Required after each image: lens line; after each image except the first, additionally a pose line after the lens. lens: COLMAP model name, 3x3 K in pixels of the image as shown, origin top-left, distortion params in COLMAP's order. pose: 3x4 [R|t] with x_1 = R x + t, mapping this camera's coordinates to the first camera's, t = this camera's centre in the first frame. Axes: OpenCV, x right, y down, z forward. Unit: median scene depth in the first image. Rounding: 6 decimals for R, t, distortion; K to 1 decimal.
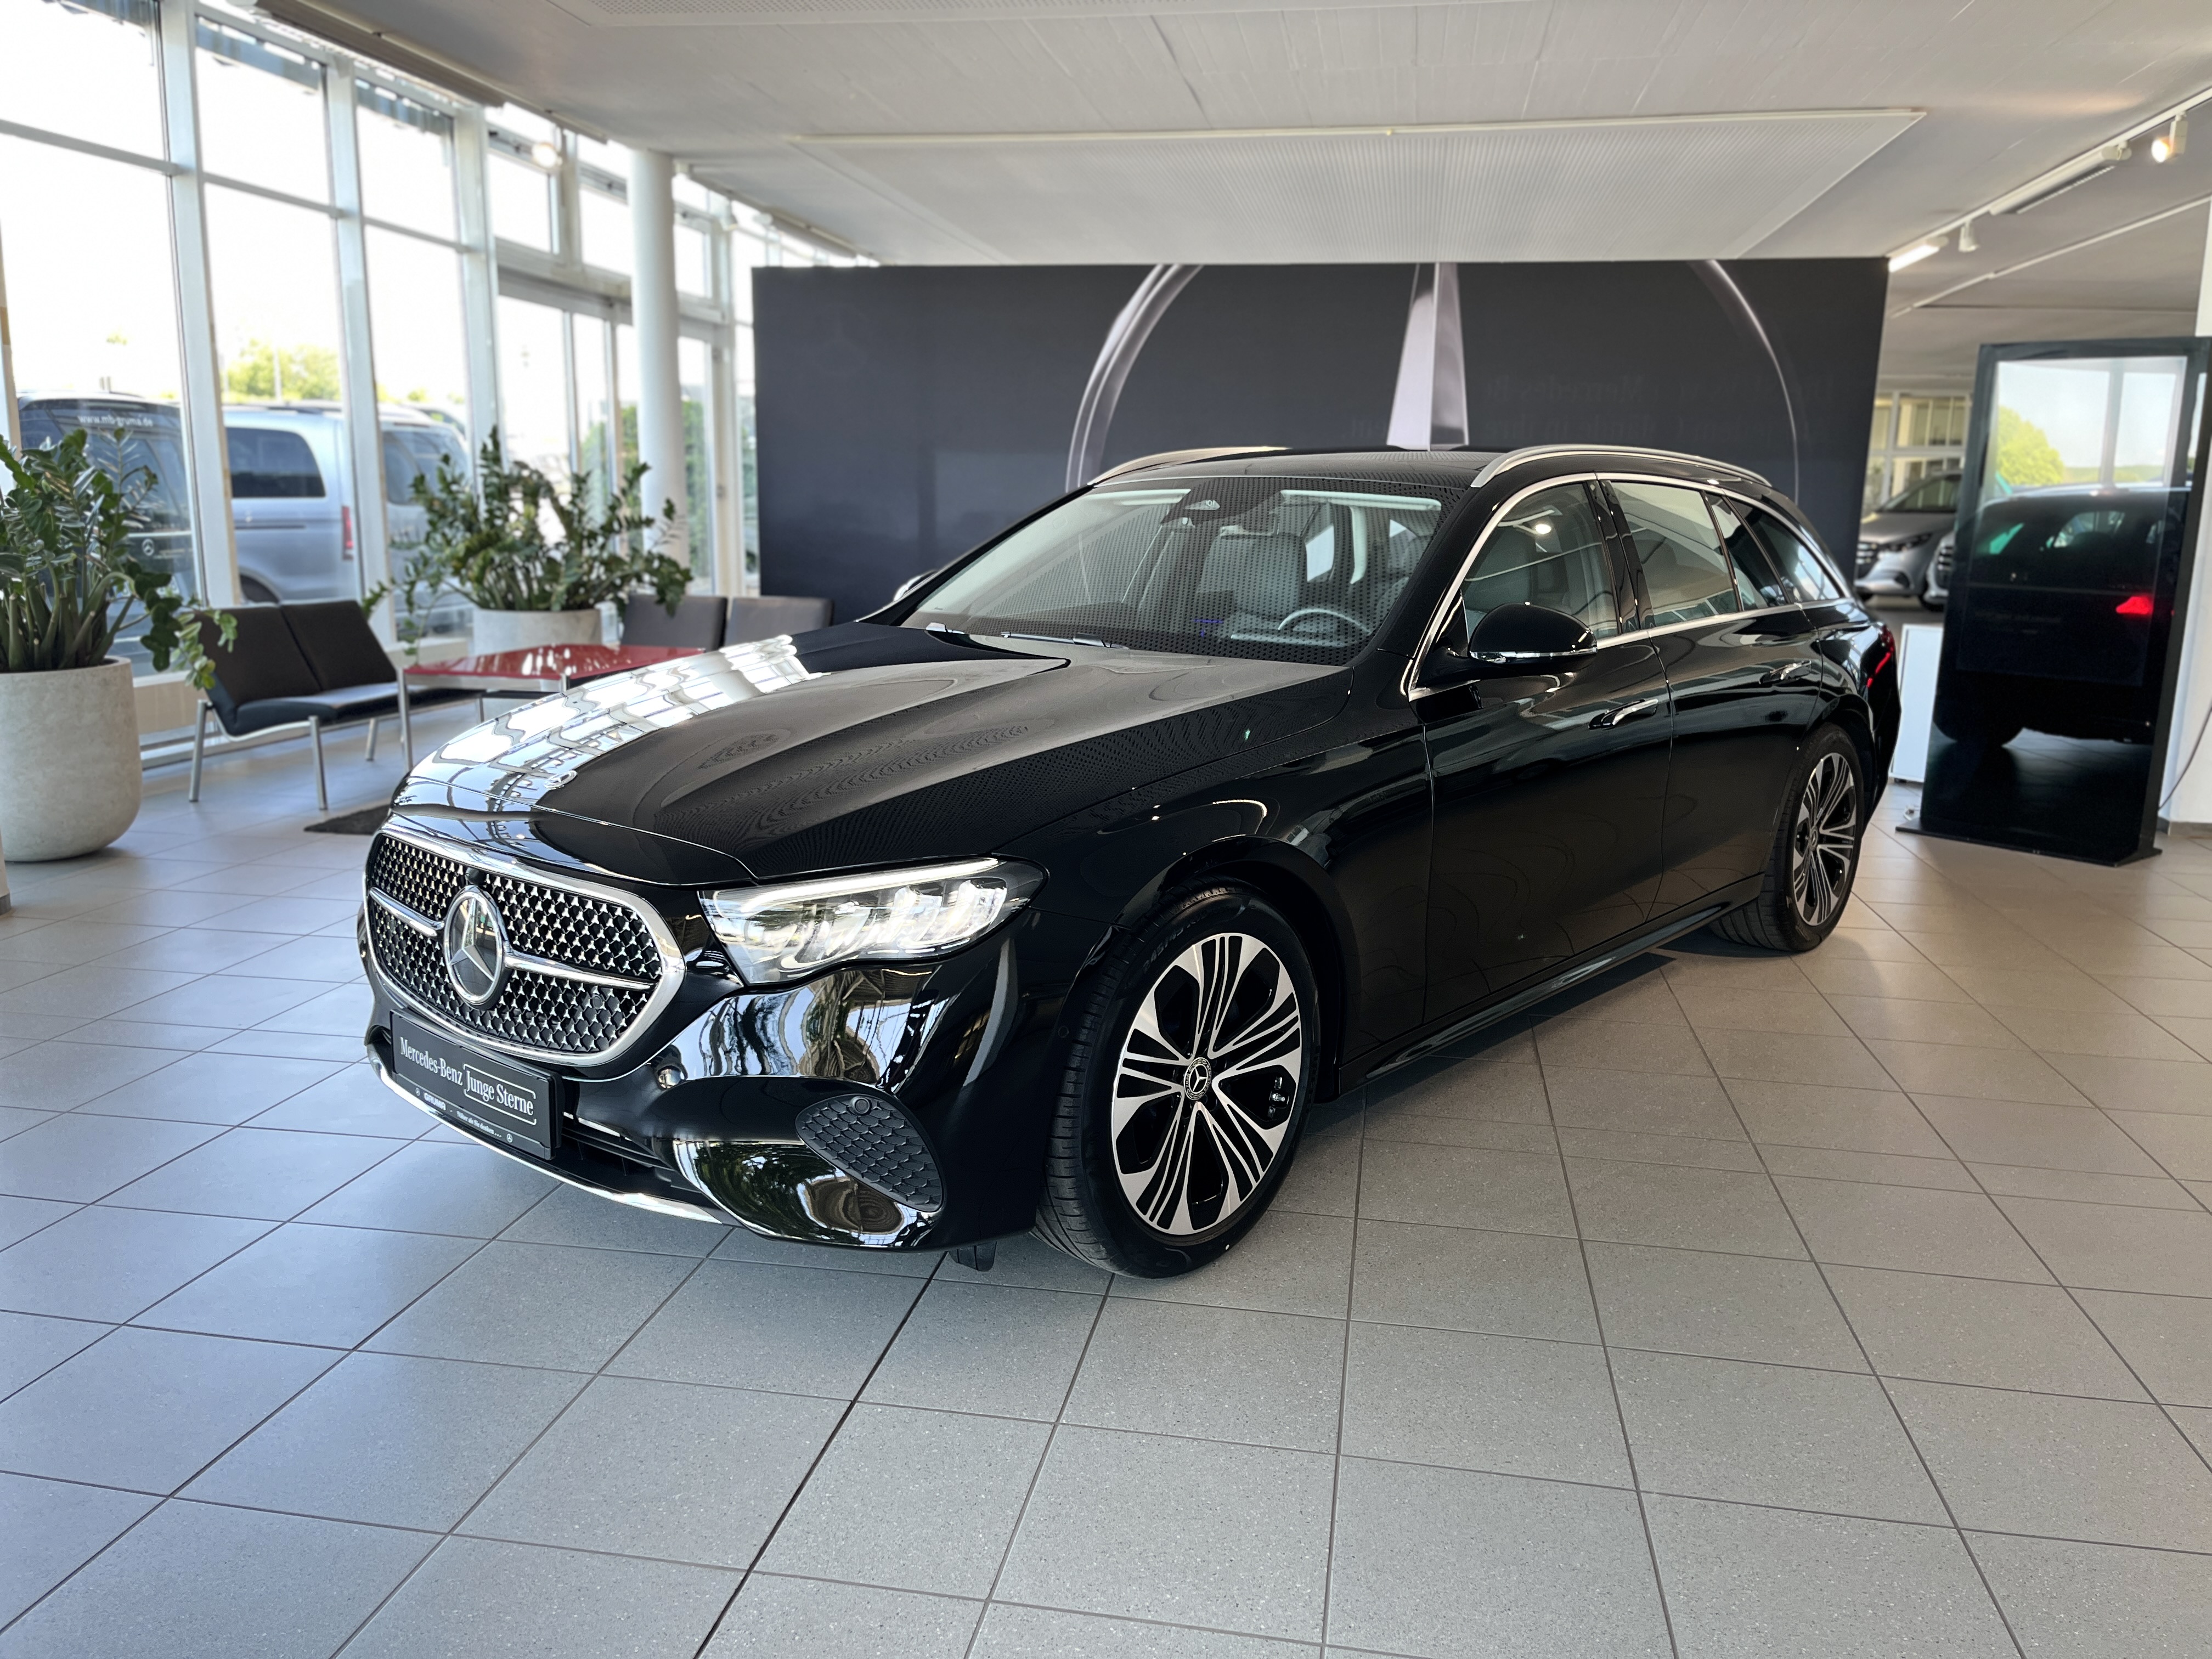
lens RADIAL K [[1678.5, 0, 1106.0], [0, 1678.5, 829.5], [0, 0, 1]] dist [0.041613, 0.000136]
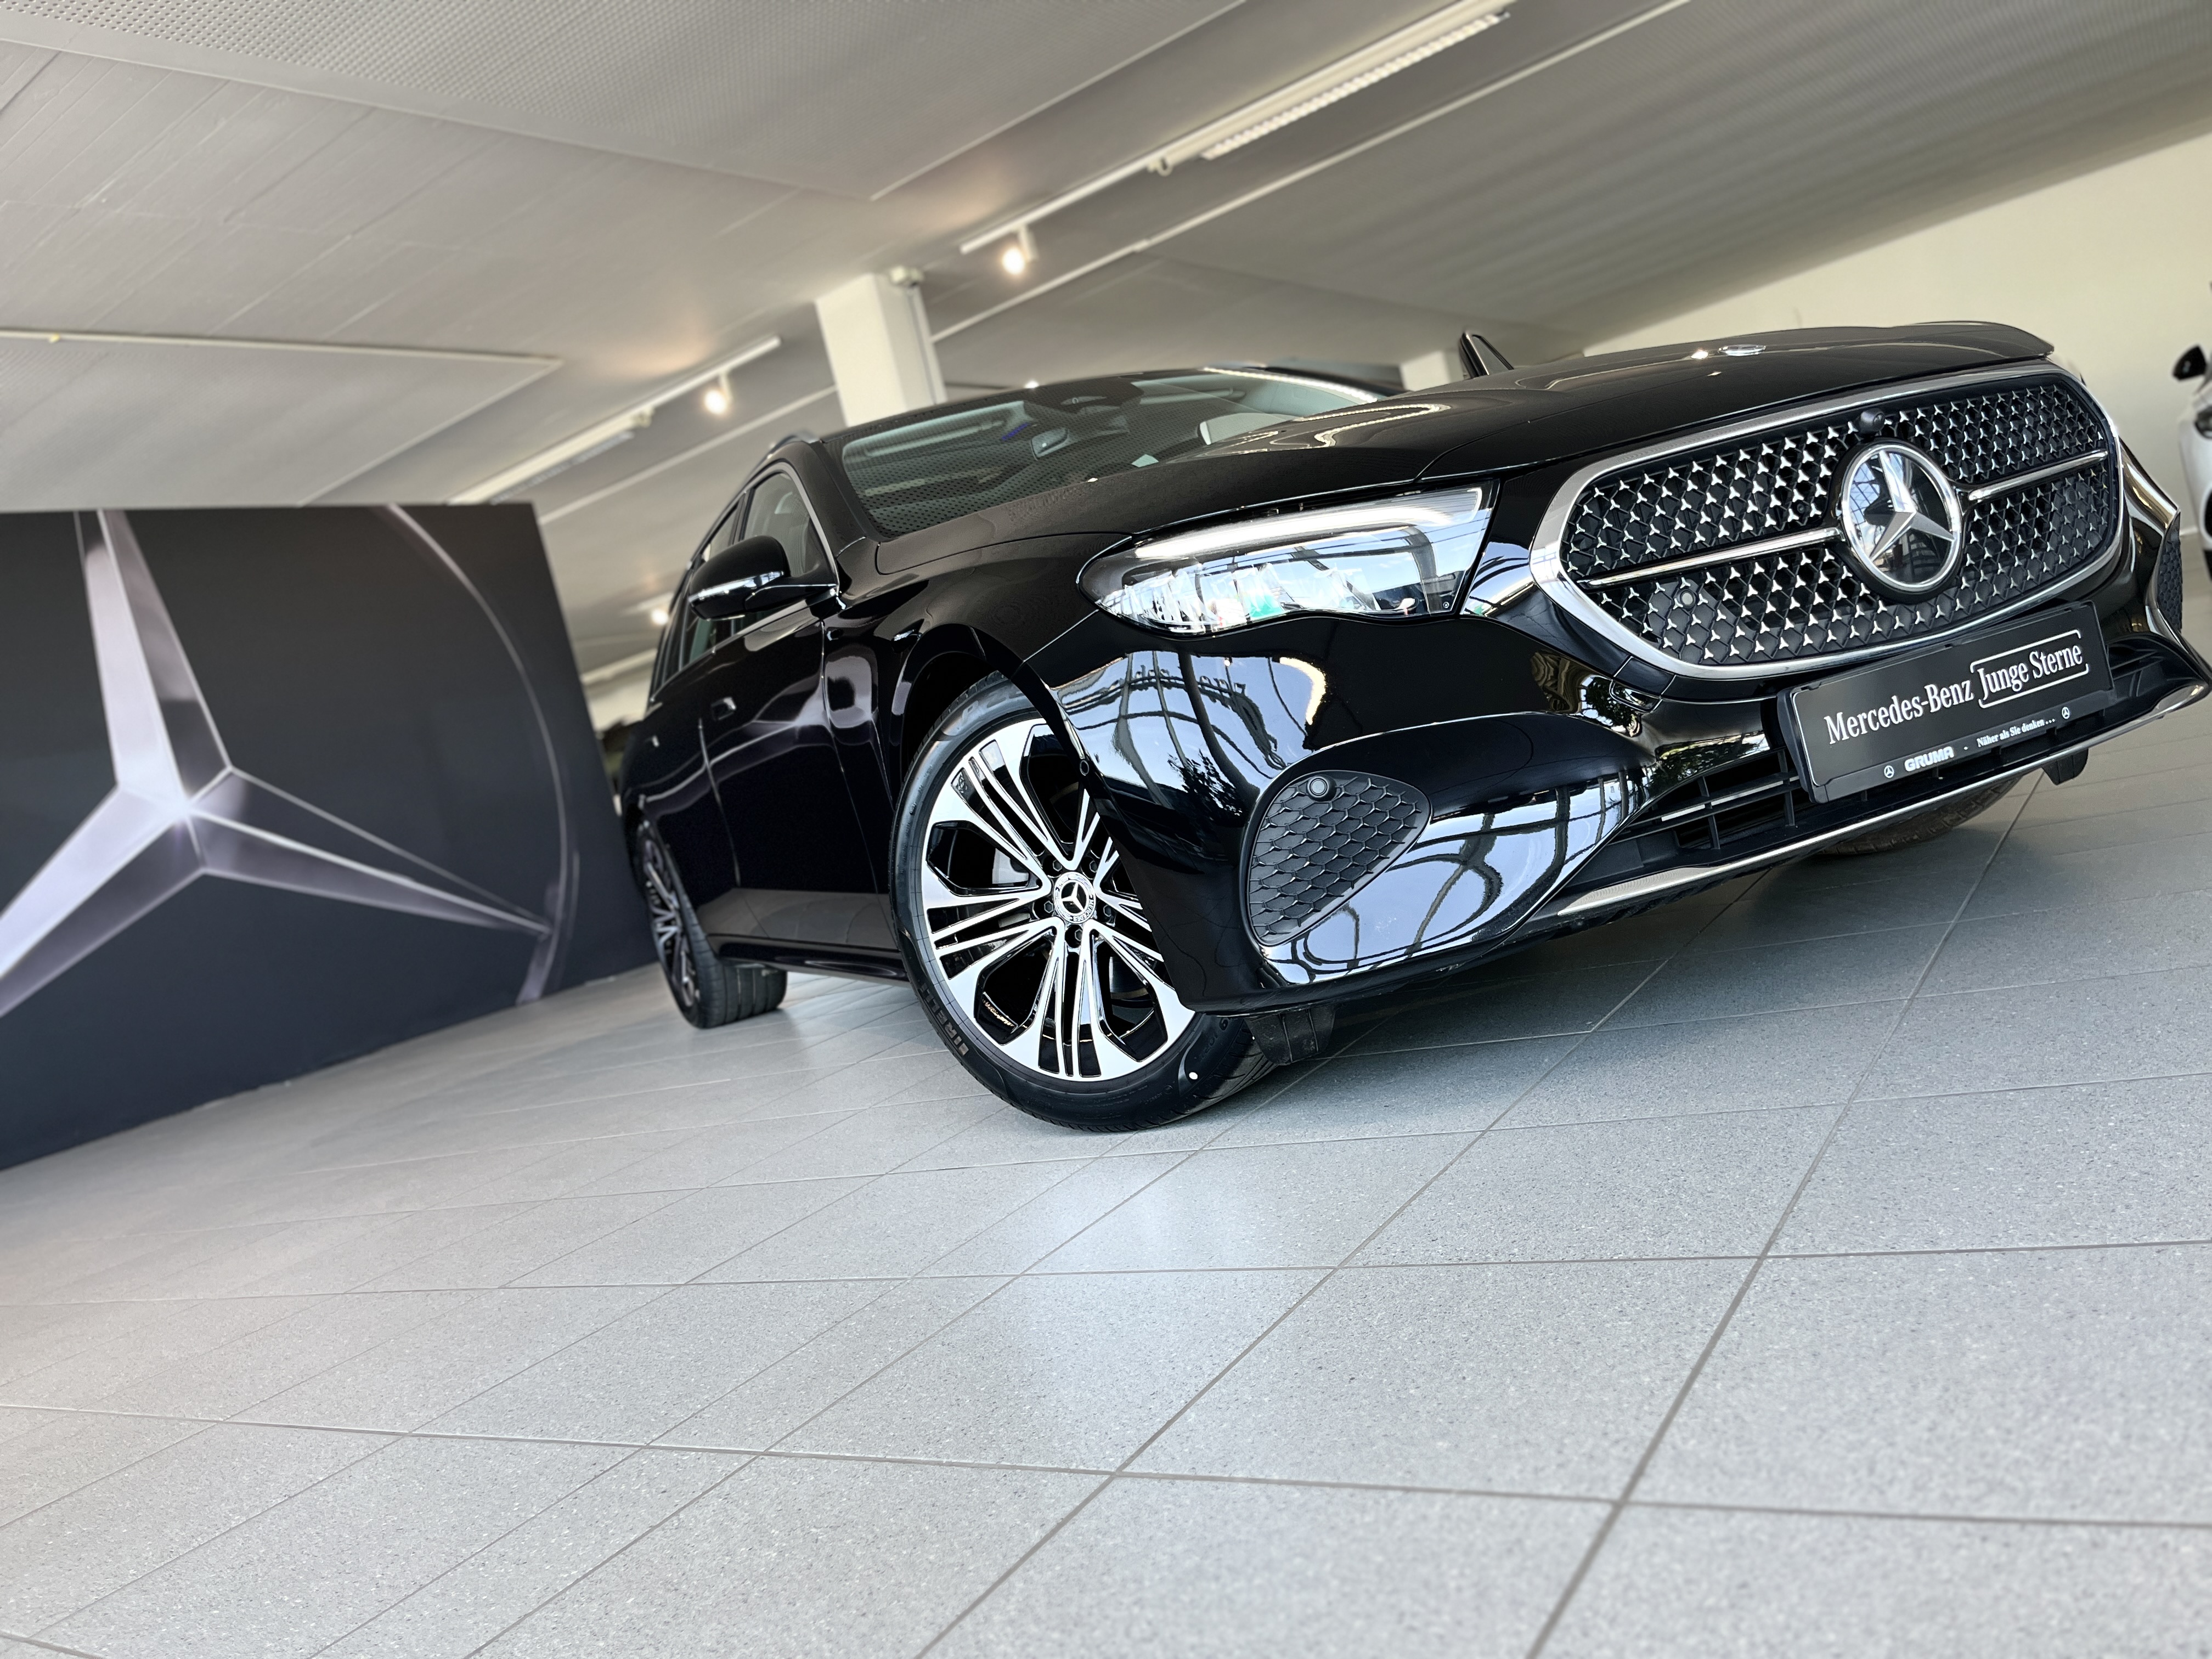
lens RADIAL K [[1670.4, 0, 1120.0], [0, 1670.4, 853.7], [0, 0, 1]] dist [0.002916, 0.001069]
pose [[0.380027, -0.178937, 0.907503, -1.119745], [0.424417, 0.905466, 0.000806, 0.056429], [-0.821857, 0.384853, 0.420046, 0.989244]]
